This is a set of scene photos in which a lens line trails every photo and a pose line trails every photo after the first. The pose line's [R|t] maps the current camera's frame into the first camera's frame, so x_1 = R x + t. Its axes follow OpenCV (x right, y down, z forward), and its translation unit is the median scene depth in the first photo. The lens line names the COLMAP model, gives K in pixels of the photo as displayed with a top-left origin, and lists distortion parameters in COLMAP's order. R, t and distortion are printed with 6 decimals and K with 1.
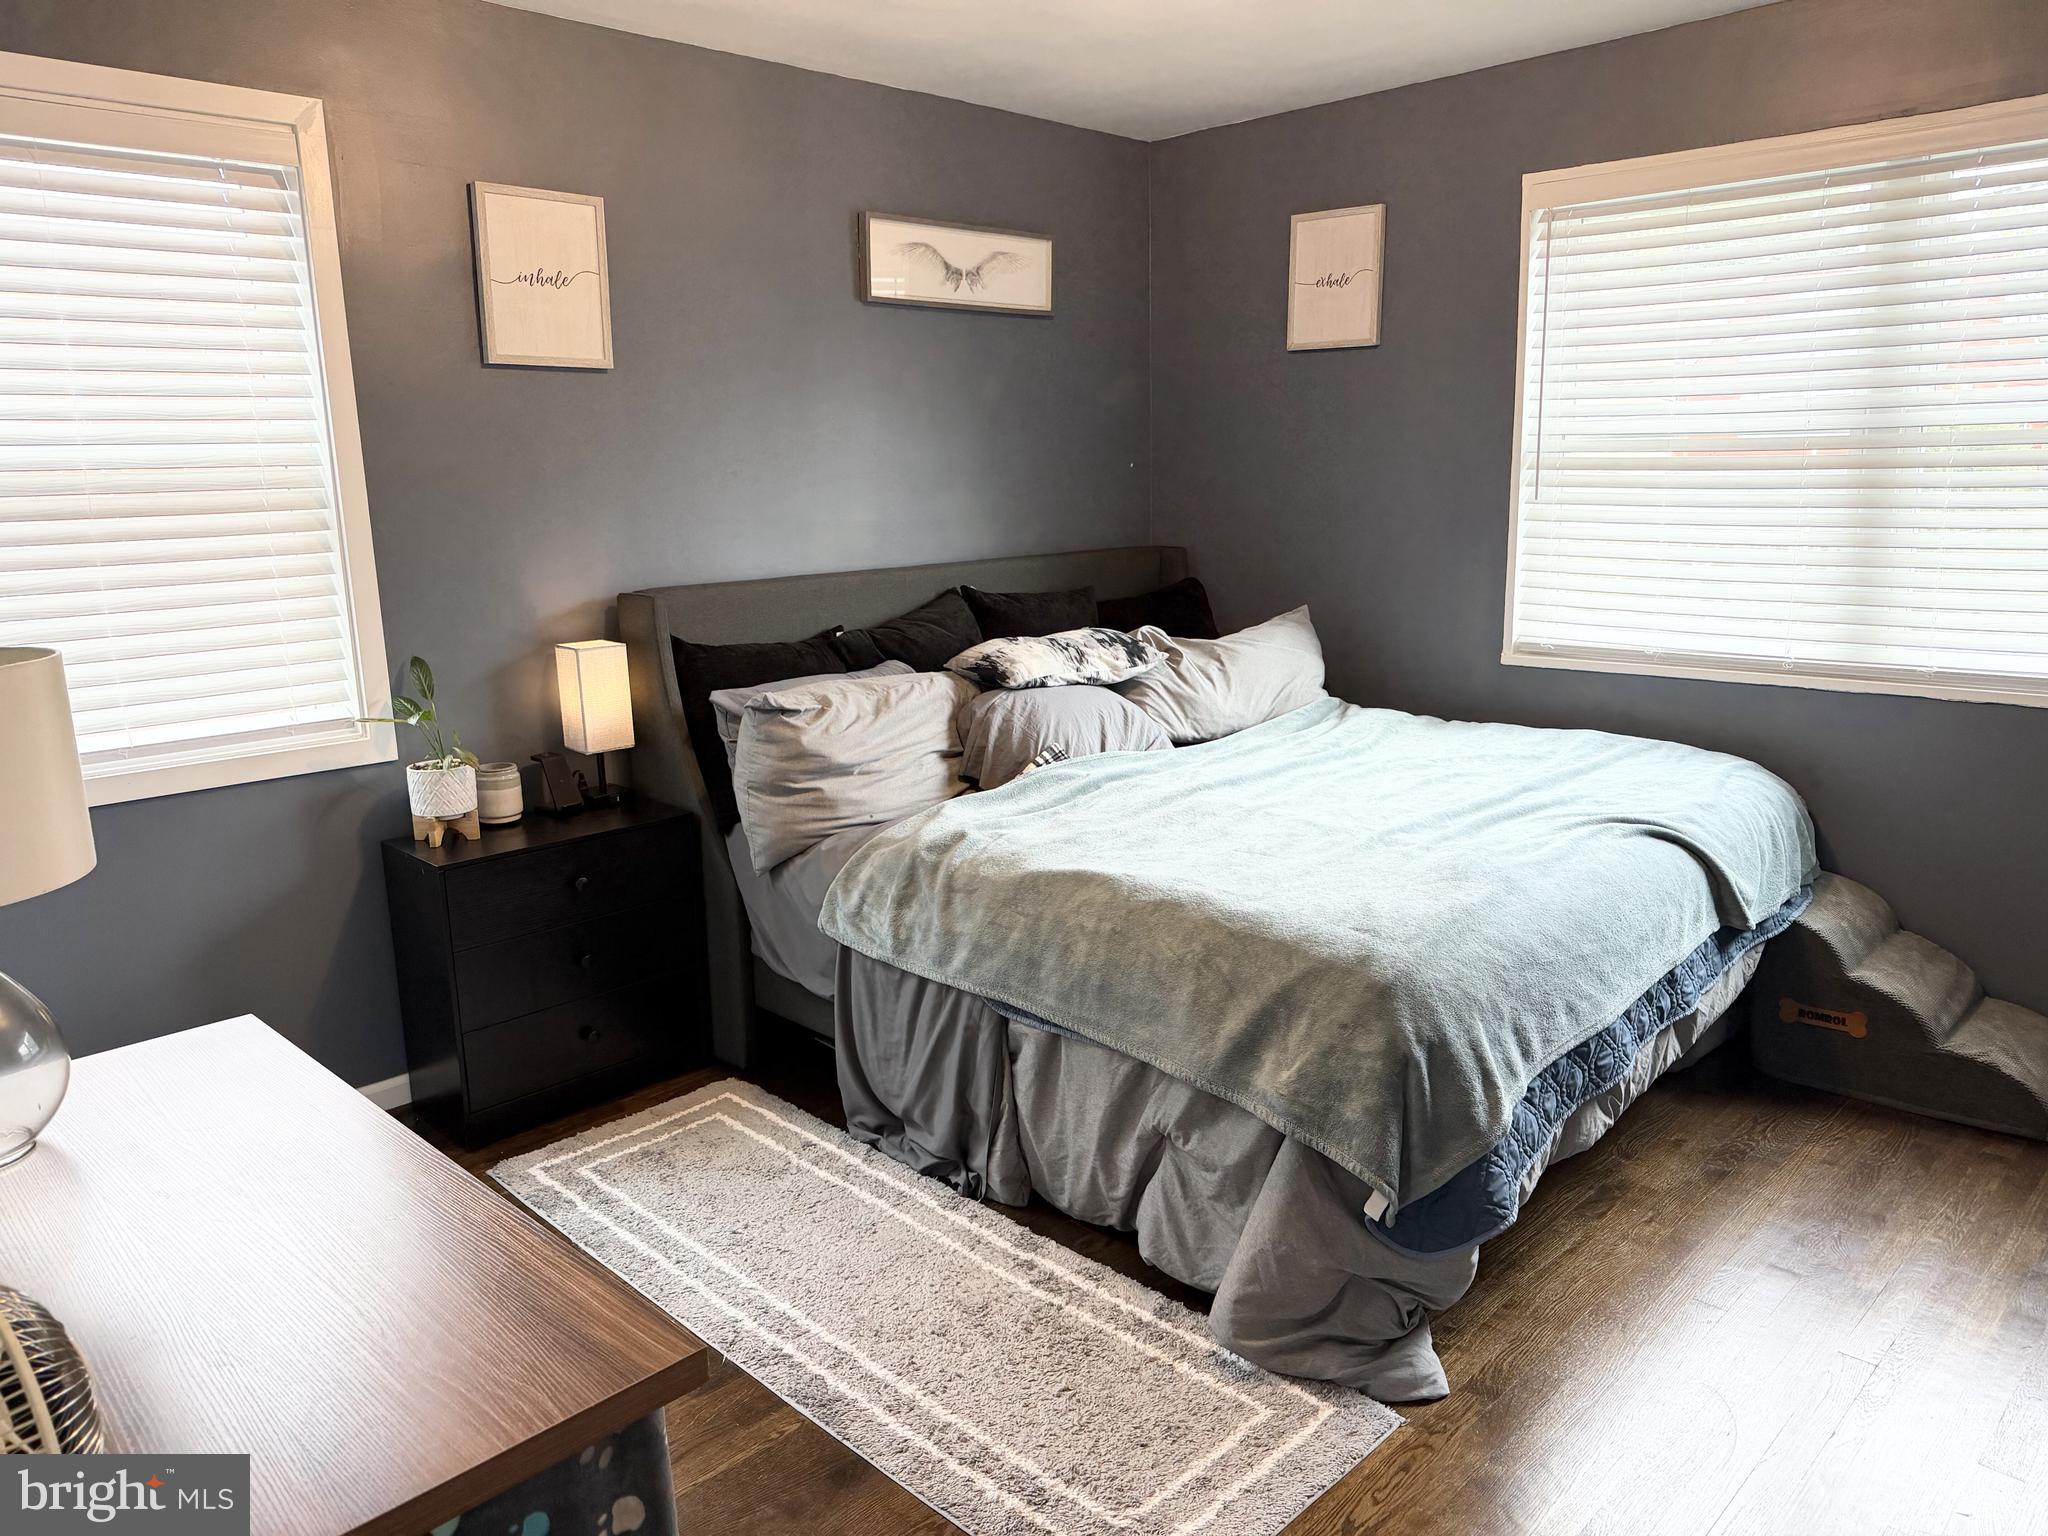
lens RADIAL K [[1432.6, 0, 1018.4], [0, 1432.6, 759.4], [0, 0, 1]] dist [0.077139, -0.094122]
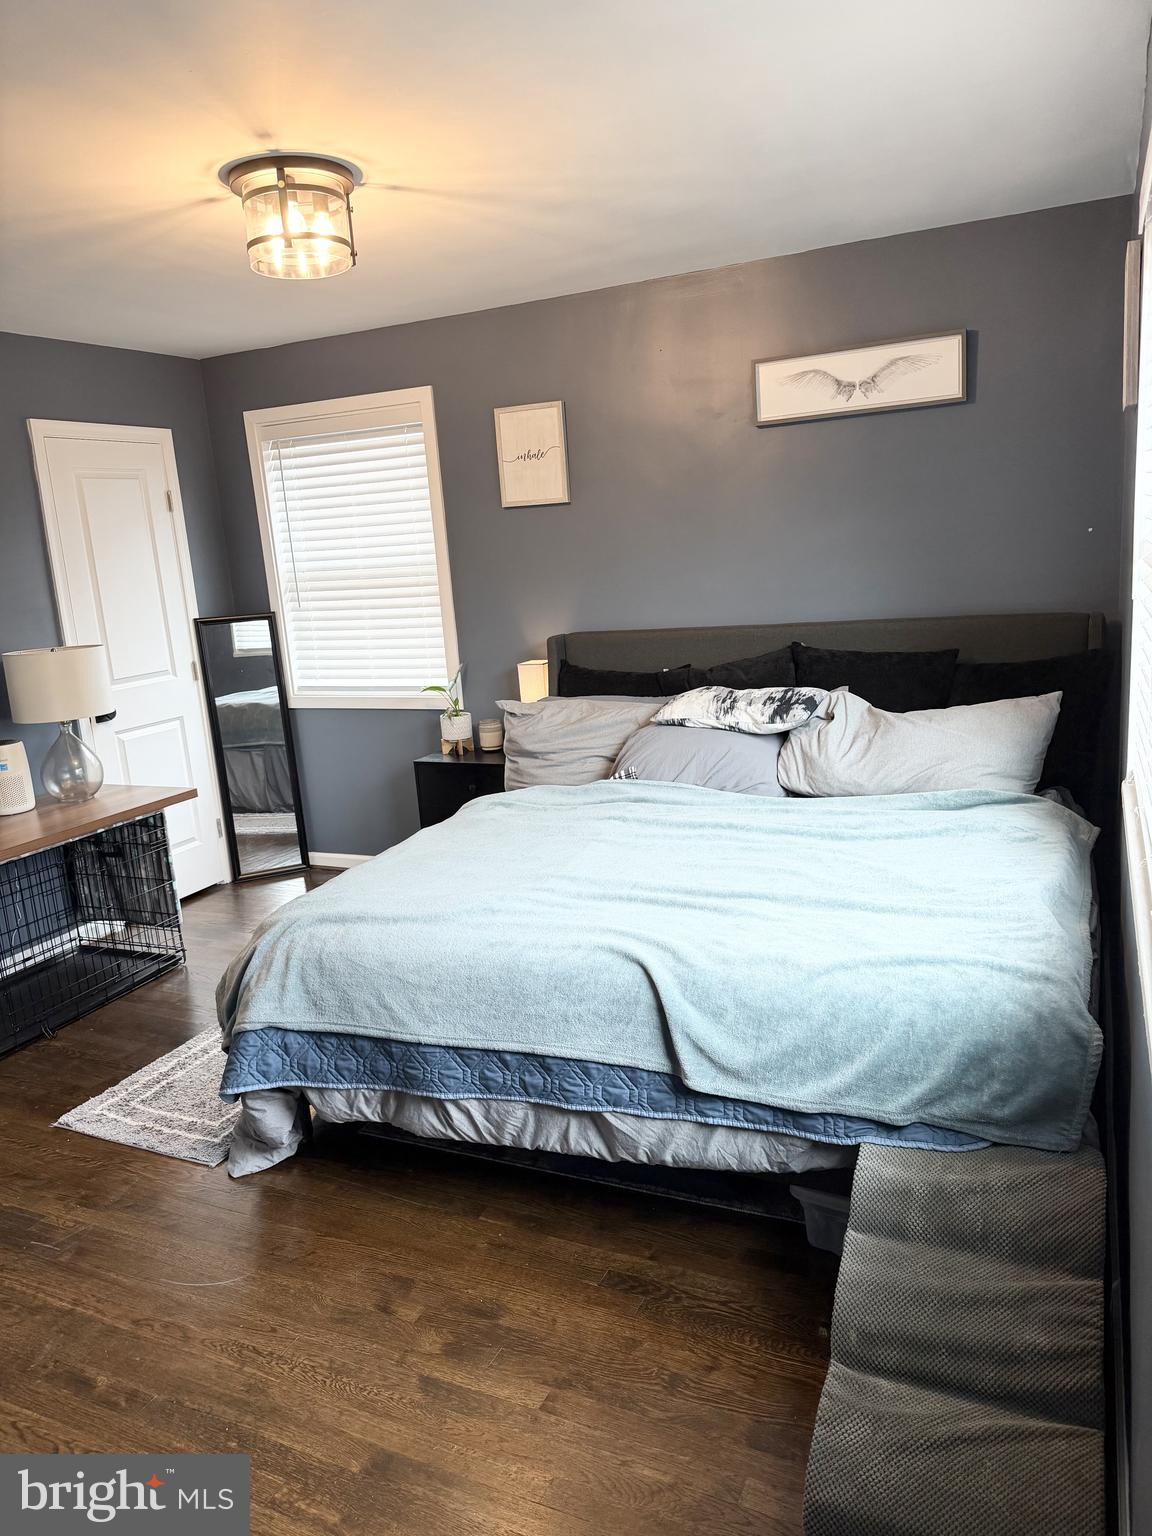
lens RADIAL K [[1074.5, 0, 574.5], [0, 1074.5, 769.6], [0, 0, 1]] dist [0.077139, -0.094122]
pose [[0.343059, 0.191523, -0.919581, 0.981461], [-0.127499, 0.979426, 0.156423, -0.166866], [0.930620, 0.063583, 0.360420, 0.592493]]
